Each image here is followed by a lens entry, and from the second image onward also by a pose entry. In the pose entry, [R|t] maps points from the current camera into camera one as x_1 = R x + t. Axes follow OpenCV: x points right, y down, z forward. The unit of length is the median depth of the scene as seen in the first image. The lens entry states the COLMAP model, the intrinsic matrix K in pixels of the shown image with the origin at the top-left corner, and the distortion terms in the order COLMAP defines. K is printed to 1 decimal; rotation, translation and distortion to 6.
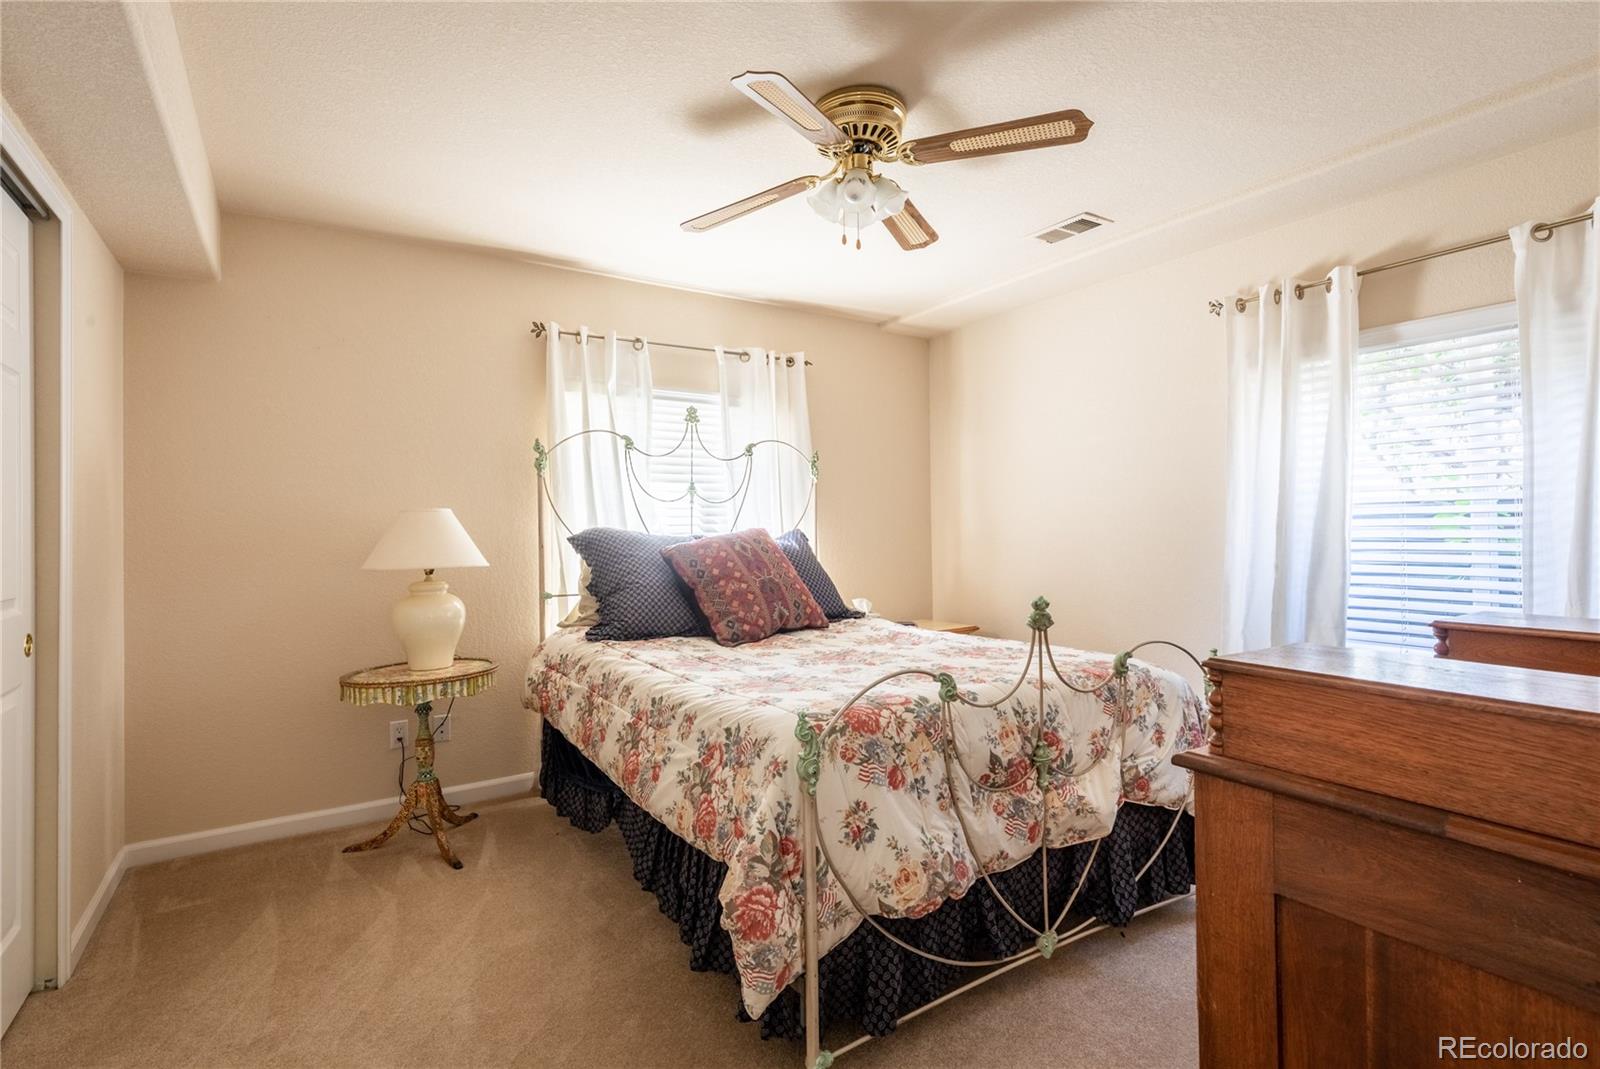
lens RADIAL K [[774.0, 0, 752.8], [0, 774.0, 523.8], [0, 0, 1]] dist [0.004303, 0.000260]
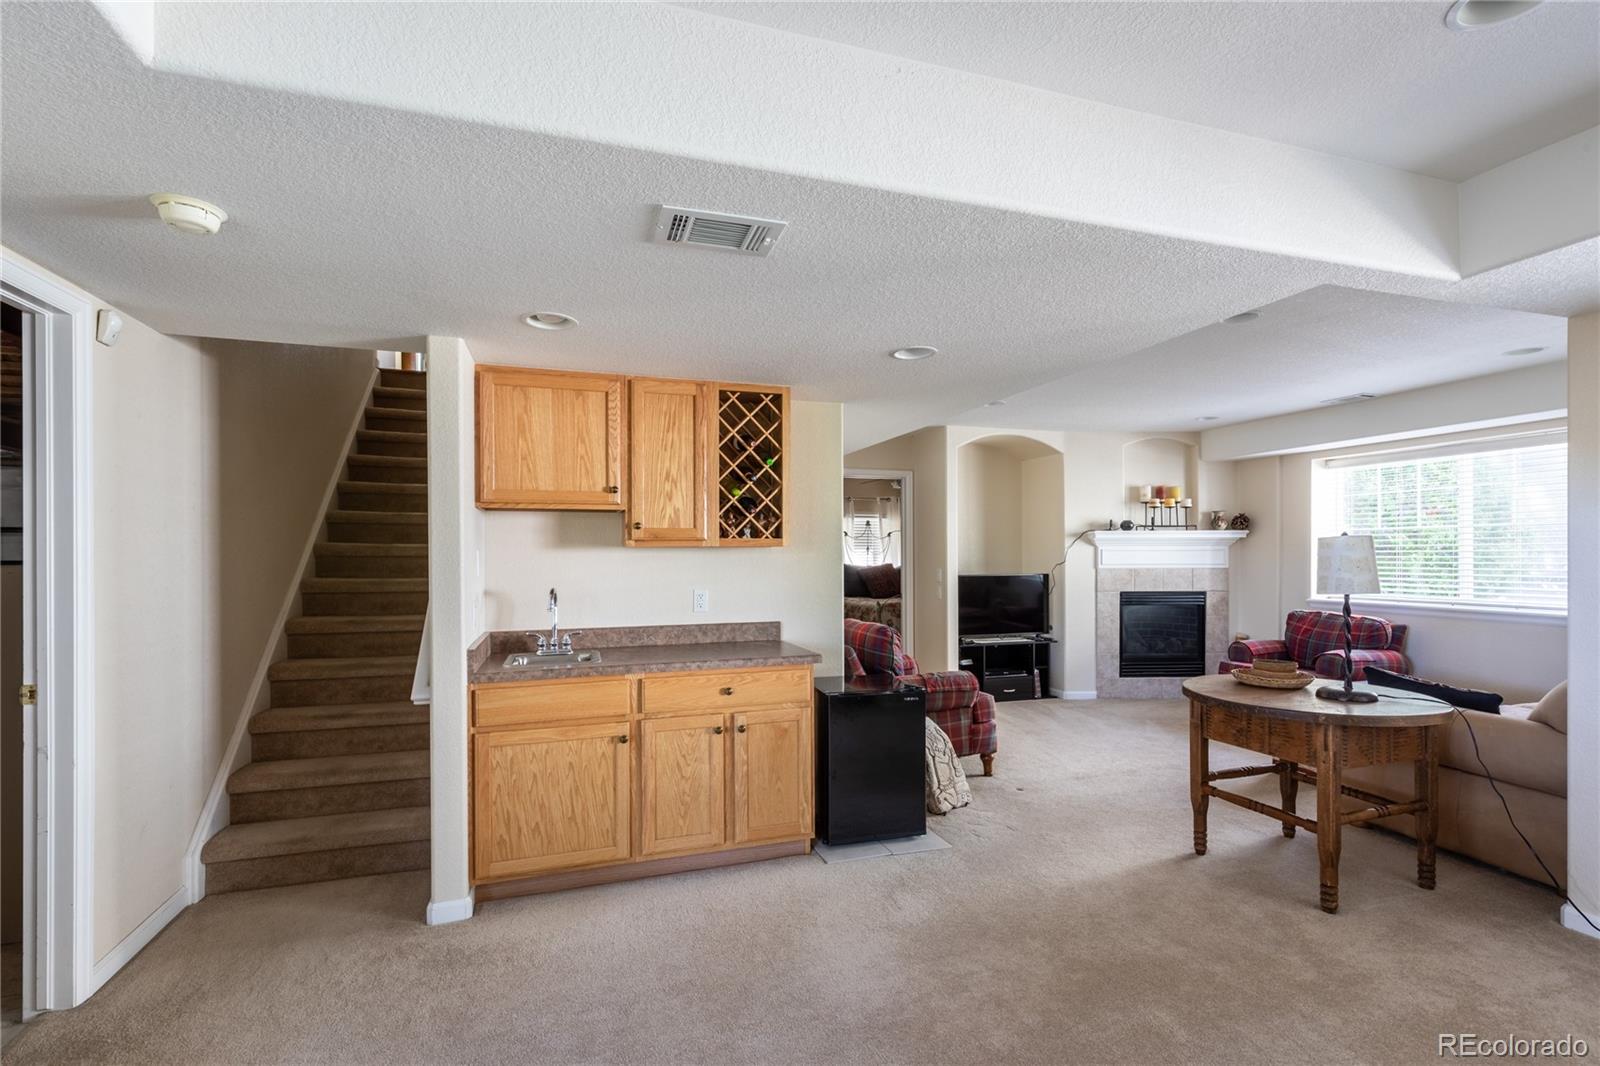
lens RADIAL K [[722.1, 0, 793.3], [0, 722.1, 546.1], [0, 0, 1]] dist [0.001272, 0.000292]
pose [[0.973528, 0.006948, -0.228462, 0.306858], [-0.007682, 0.999968, -0.002327, -0.056919], [0.228439, 0.004020, 0.973550, -1.930803]]
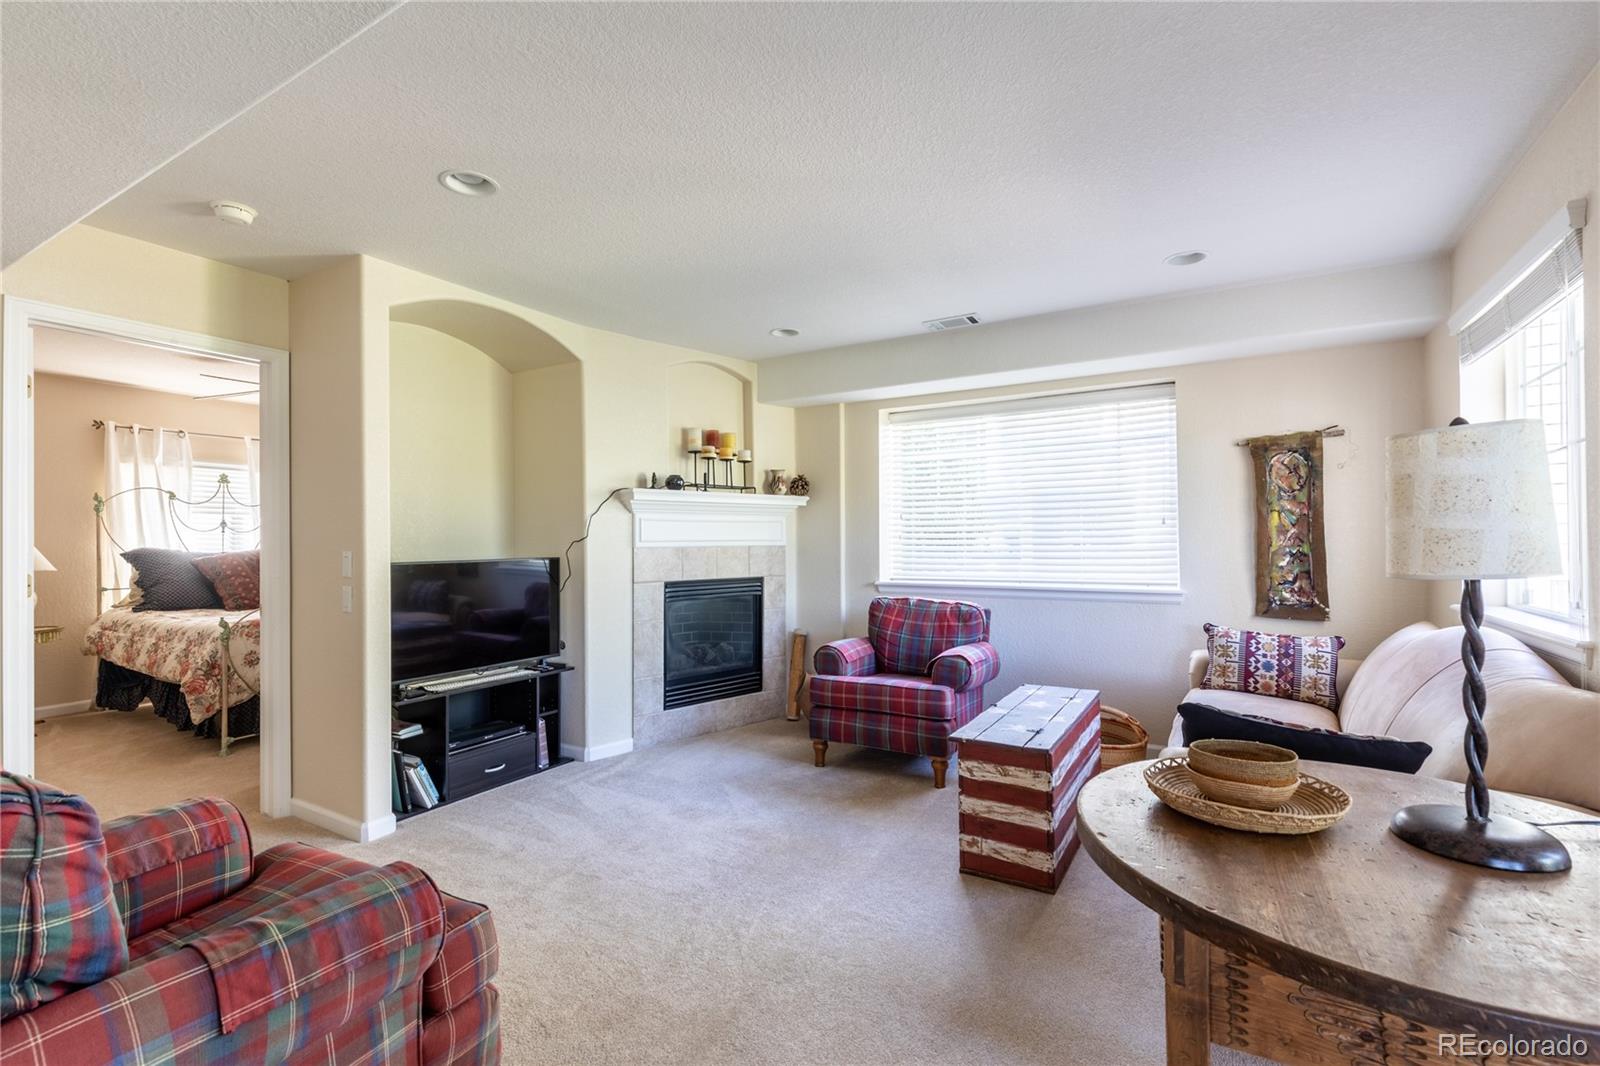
lens RADIAL K [[722.1, 0, 796.3], [0, 722.1, 535.1], [0, 0, 1]] dist [0.001272, 0.000292]
pose [[0.879614, 0.008720, 0.475608, 0.311318], [-0.007002, 0.999961, -0.005383, -0.024721], [-0.475637, 0.001405, 0.879641, -1.099545]]
